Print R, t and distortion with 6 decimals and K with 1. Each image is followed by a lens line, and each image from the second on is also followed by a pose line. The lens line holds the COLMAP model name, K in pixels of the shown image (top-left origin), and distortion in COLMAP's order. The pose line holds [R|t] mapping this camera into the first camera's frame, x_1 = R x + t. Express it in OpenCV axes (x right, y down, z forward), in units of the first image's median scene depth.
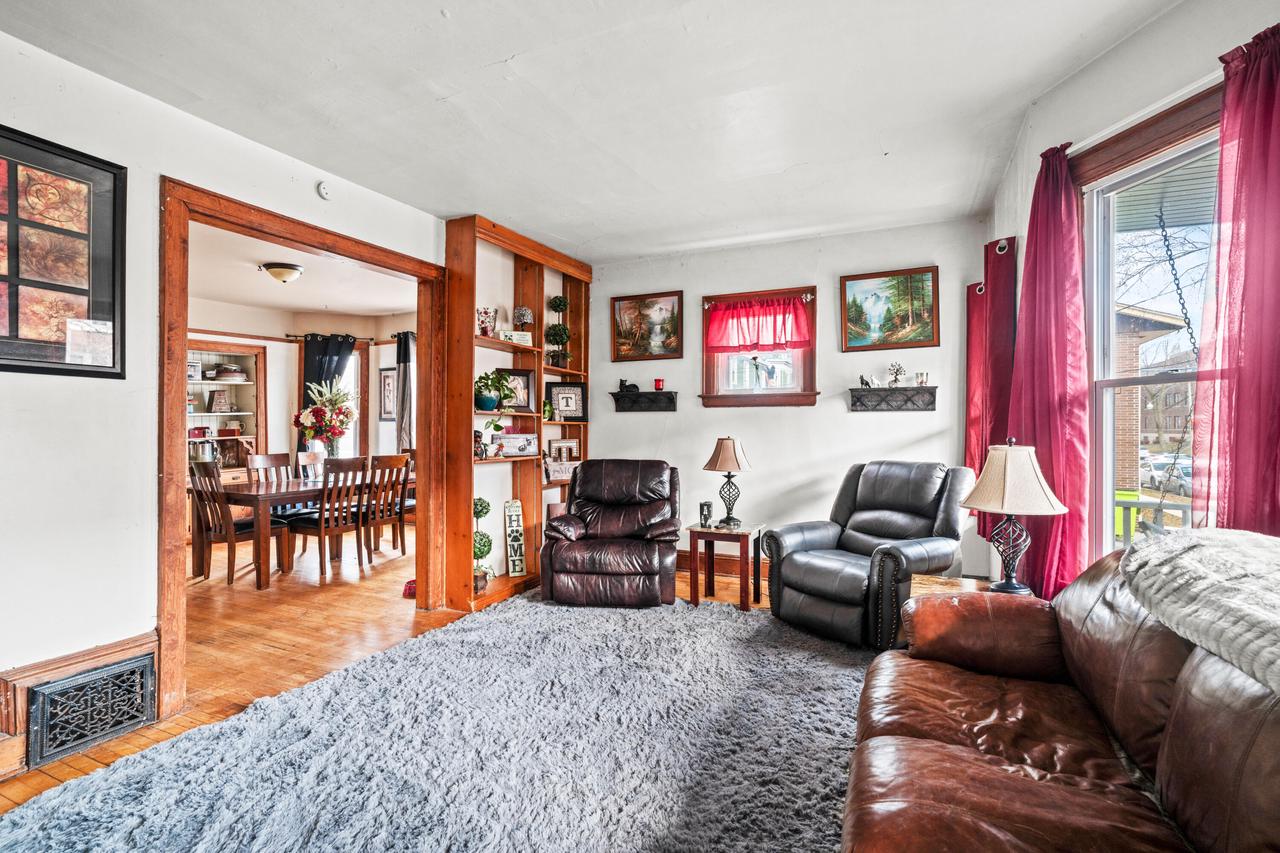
lens RADIAL K [[598.1, 0, 646.2], [0, 598.1, 431.1], [0, 0, 1]] dist [-0.040733, 0.018615]
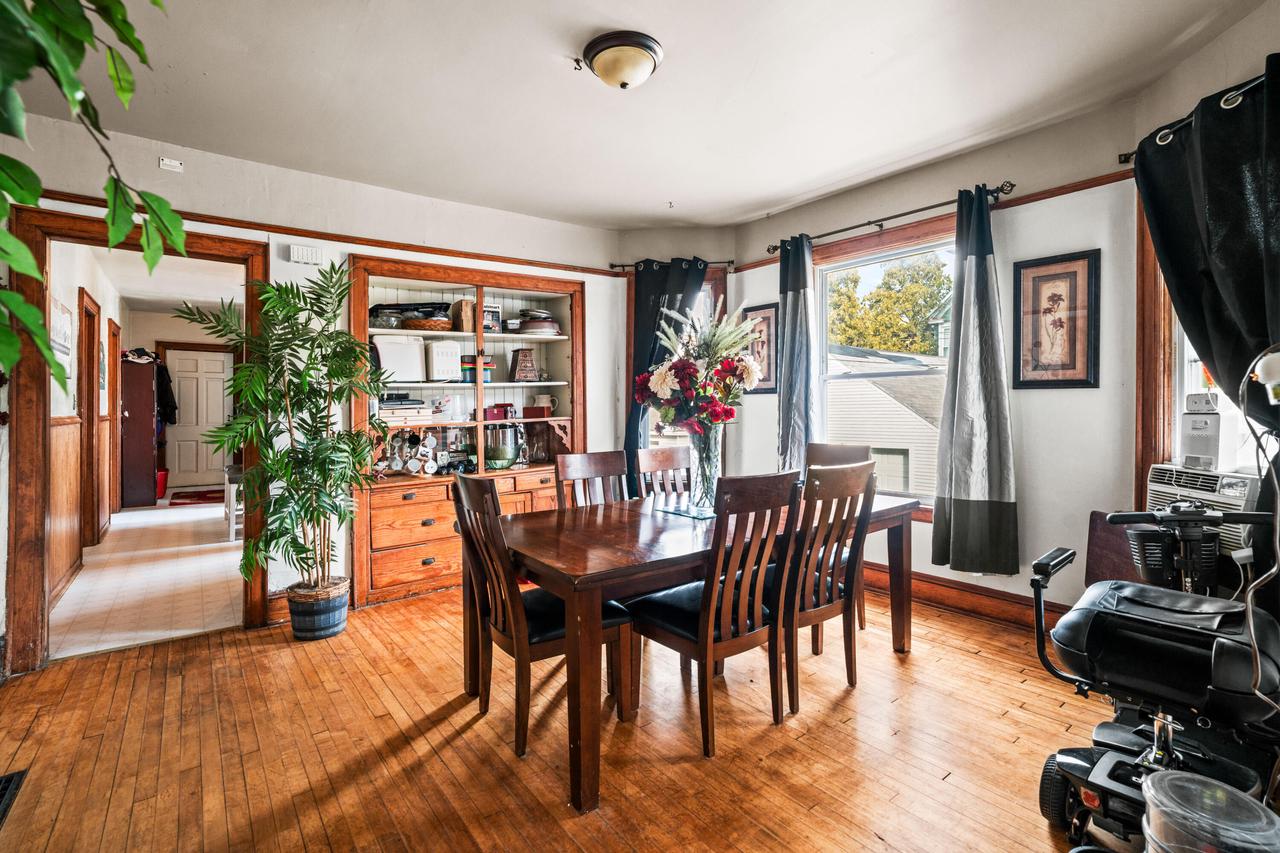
lens RADIAL K [[598.1, 0, 636.9], [0, 598.1, 415.0], [0, 0, 1]] dist [-0.040733, 0.018615]
pose [[0.889120, 0.004954, -0.457648, -0.296929], [-0.002816, 0.999982, 0.005353, 0.002060], [0.457666, -0.003471, 0.889118, 0.448752]]
